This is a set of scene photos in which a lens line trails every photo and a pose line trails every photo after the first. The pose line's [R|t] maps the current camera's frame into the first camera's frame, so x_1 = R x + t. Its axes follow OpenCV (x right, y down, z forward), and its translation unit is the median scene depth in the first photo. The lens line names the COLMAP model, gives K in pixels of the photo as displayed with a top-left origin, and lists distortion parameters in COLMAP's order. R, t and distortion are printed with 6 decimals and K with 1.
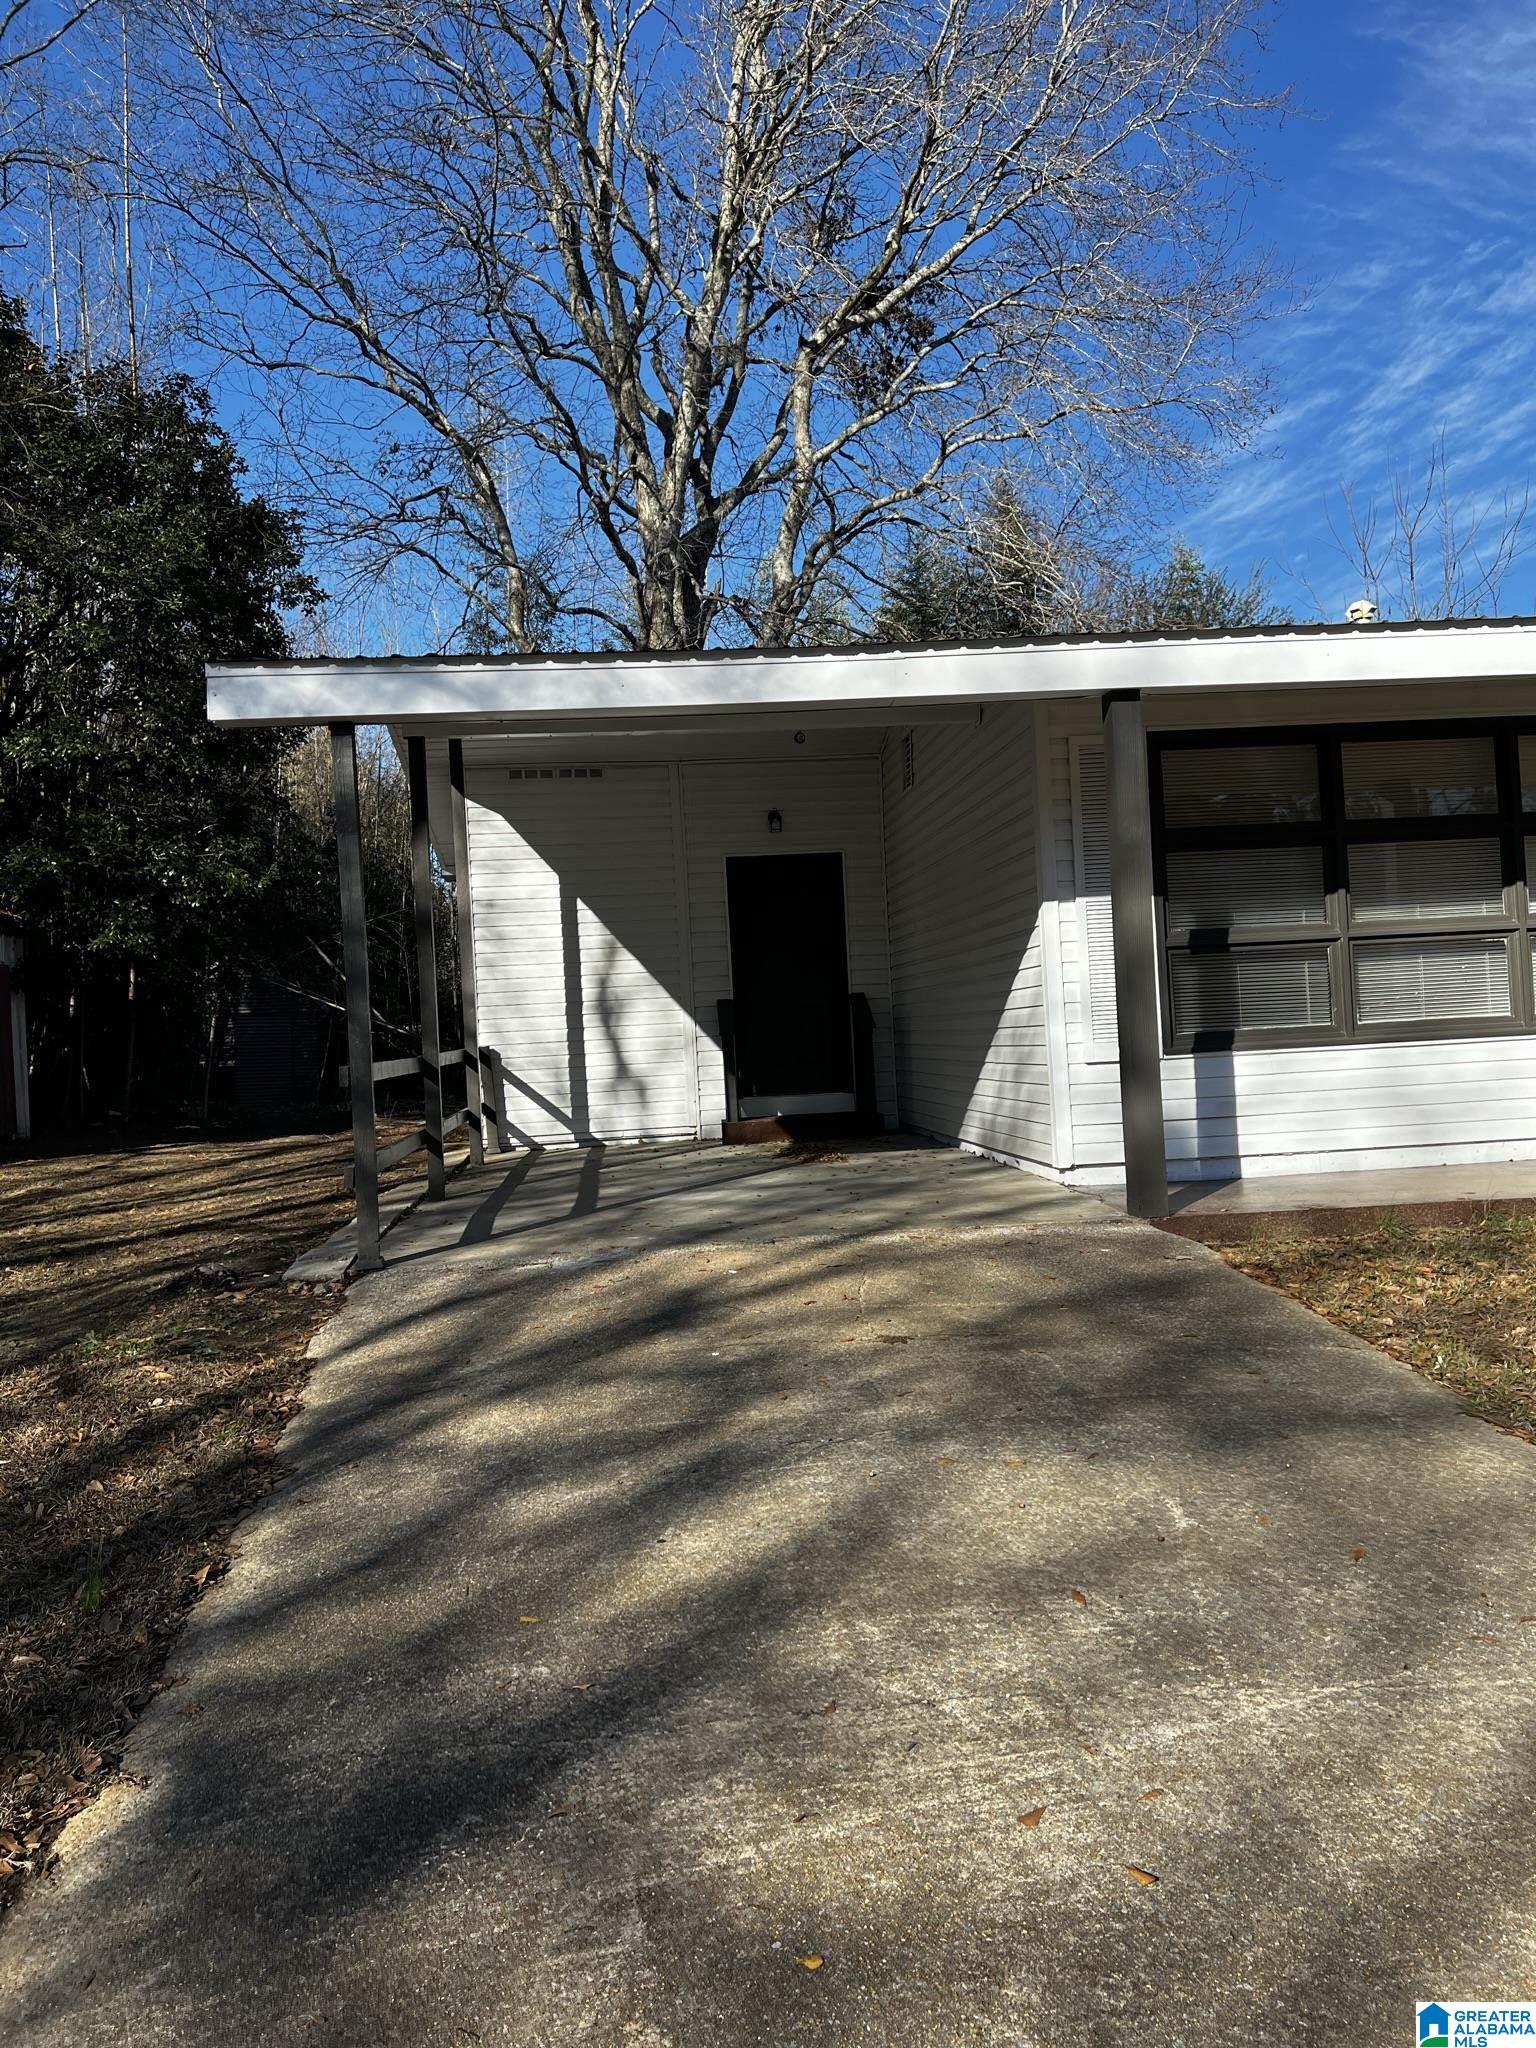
lens RADIAL K [[1503.4, 0, 768.0], [0, 1503.4, 1024.0], [0, 0, 1]] dist [0.422529, -0.001000]
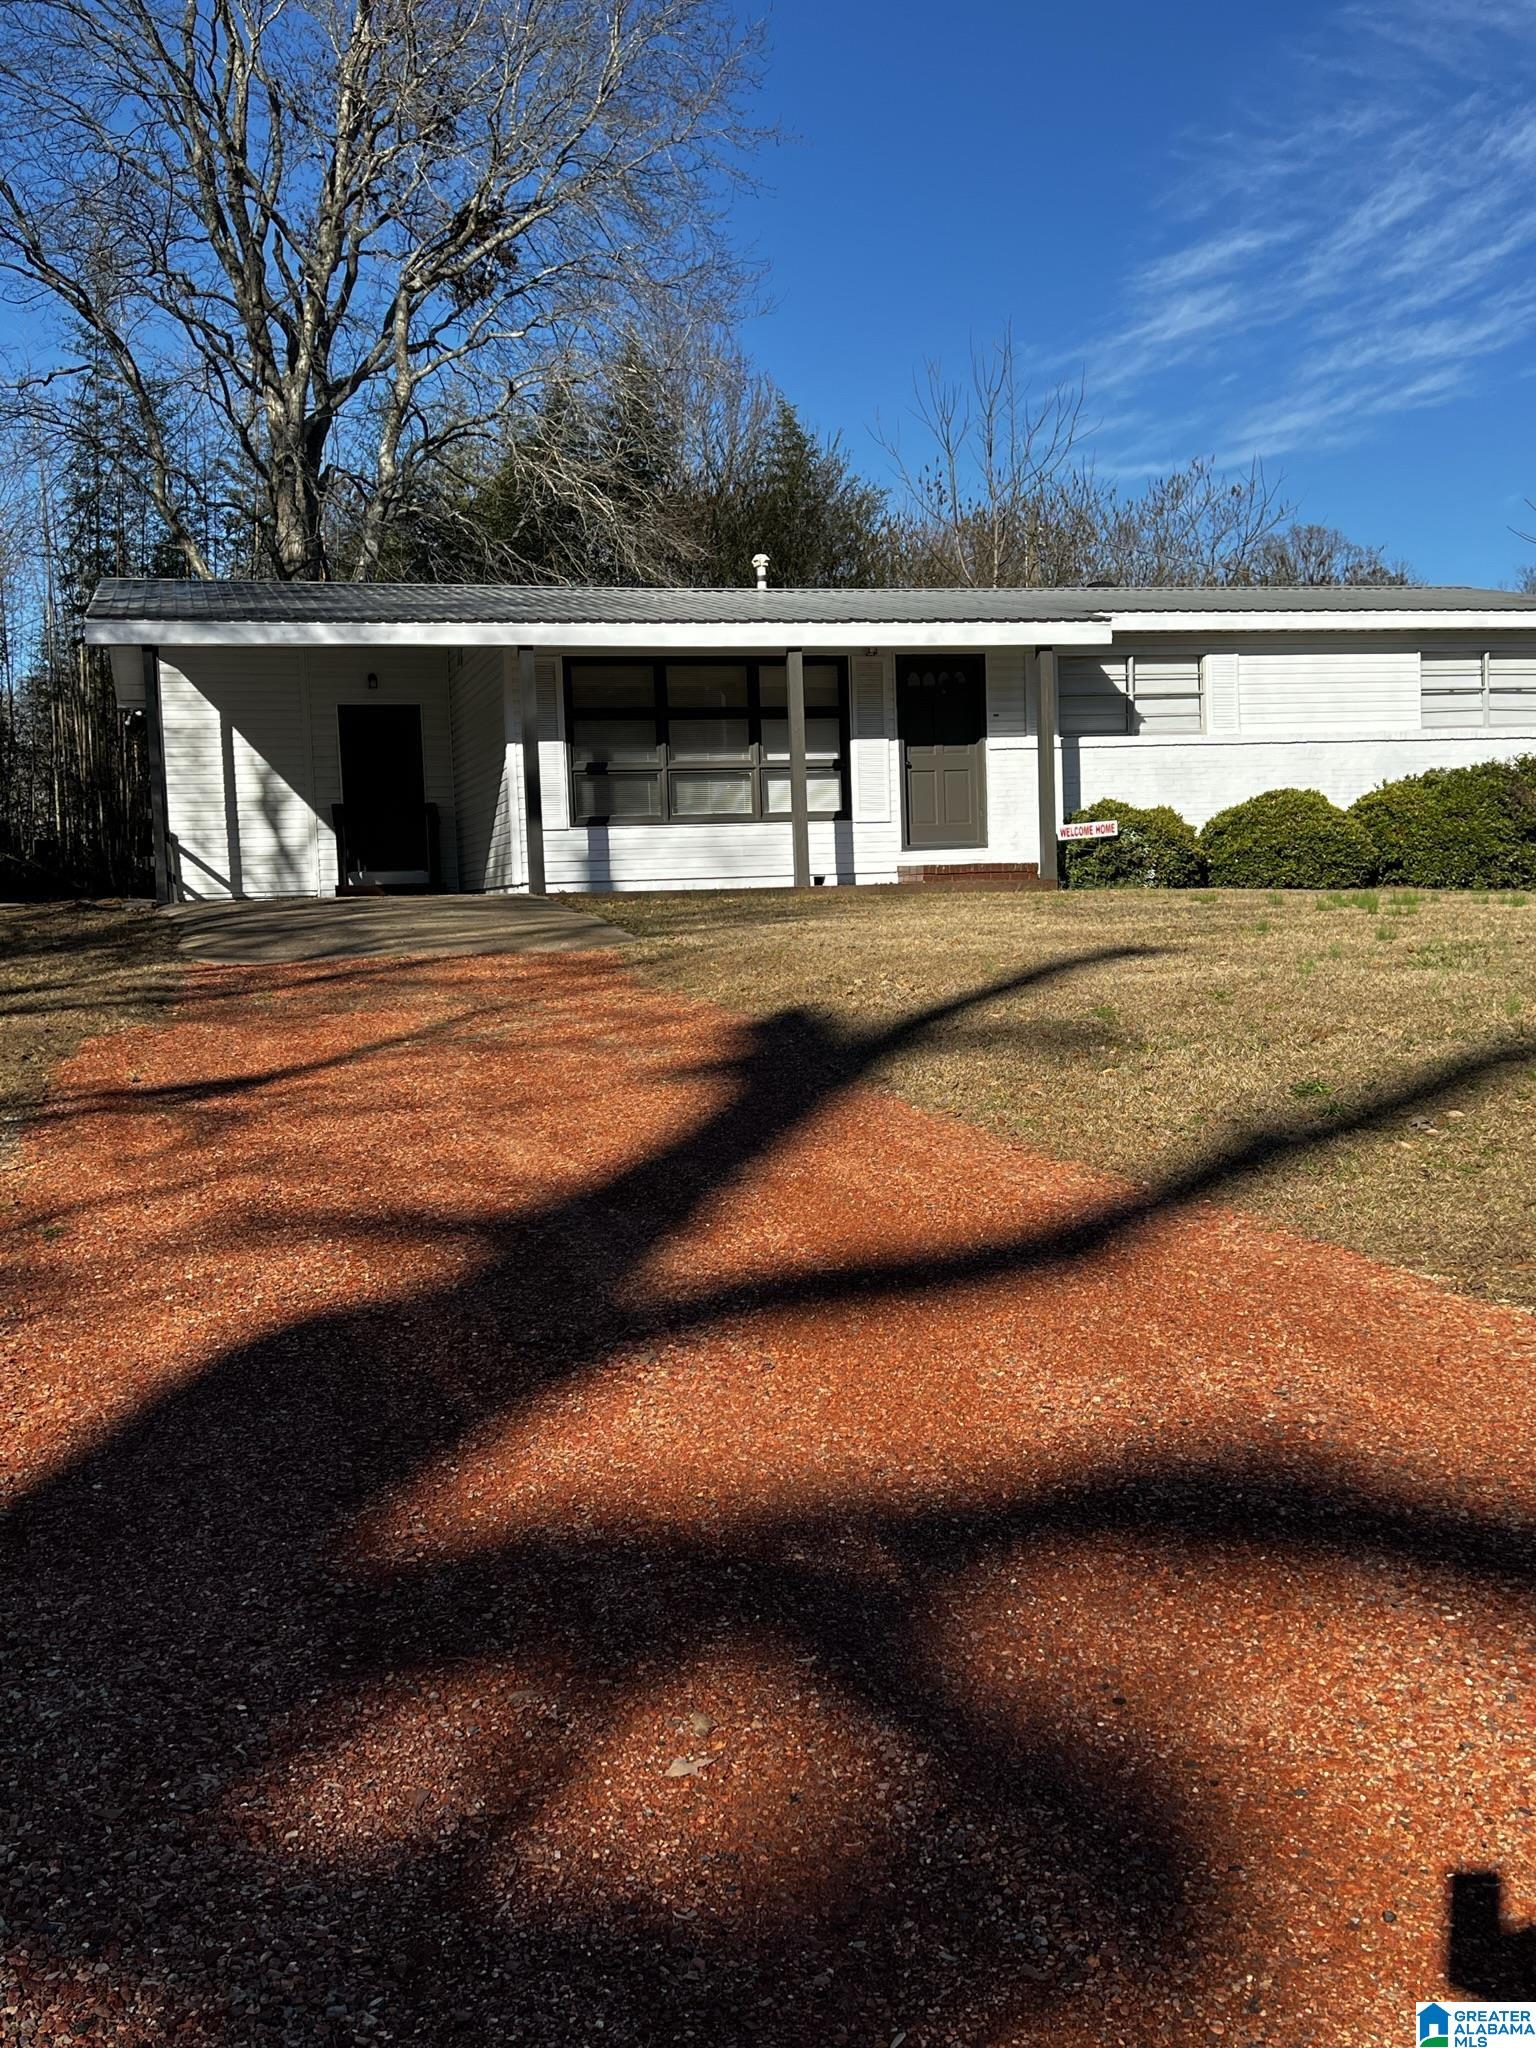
lens RADIAL K [[2057.5, 0, 768.0], [0, 2057.5, 1024.0], [0, 0, 1]] dist [0.130847, -0.152796]
pose [[0.985721, 0.001881, 0.168374, 0.046712], [-0.012548, 0.997978, 0.062310, 0.071502], [-0.167917, -0.063533, 0.983752, -1.100448]]
